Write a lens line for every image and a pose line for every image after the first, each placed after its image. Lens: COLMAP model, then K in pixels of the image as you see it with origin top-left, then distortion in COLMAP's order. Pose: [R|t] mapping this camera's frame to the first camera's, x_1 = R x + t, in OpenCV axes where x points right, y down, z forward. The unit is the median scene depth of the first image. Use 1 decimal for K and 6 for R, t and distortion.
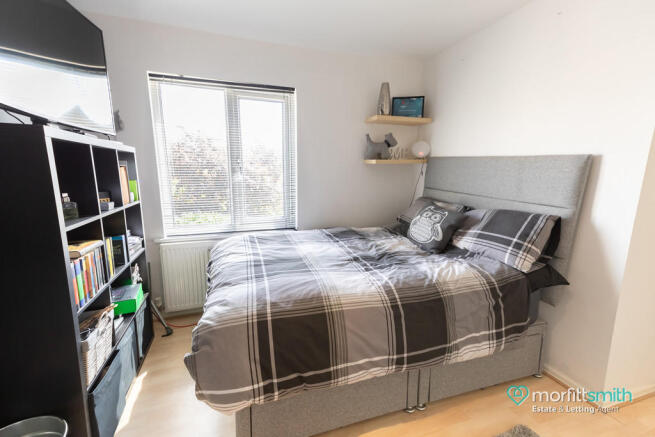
lens RADIAL K [[285.2, 0, 324.4], [0, 285.2, 219.8], [0, 0, 1]] dist [0.056220, -0.000157]
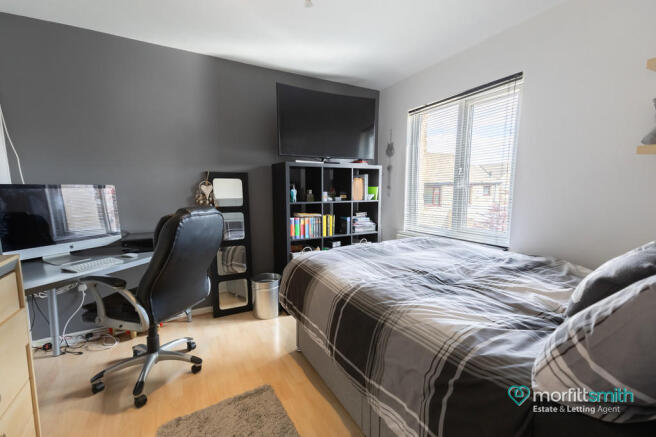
lens RADIAL K [[285.6, 0, 324.9], [0, 285.6, 219.8], [0, 0, 1]] dist [0.056220, -0.000157]
pose [[0.181633, 0.108739, -0.977336, 0.896265], [-0.167370, 0.982785, 0.078240, -0.038220], [0.969018, 0.149366, 0.196706, 0.516879]]
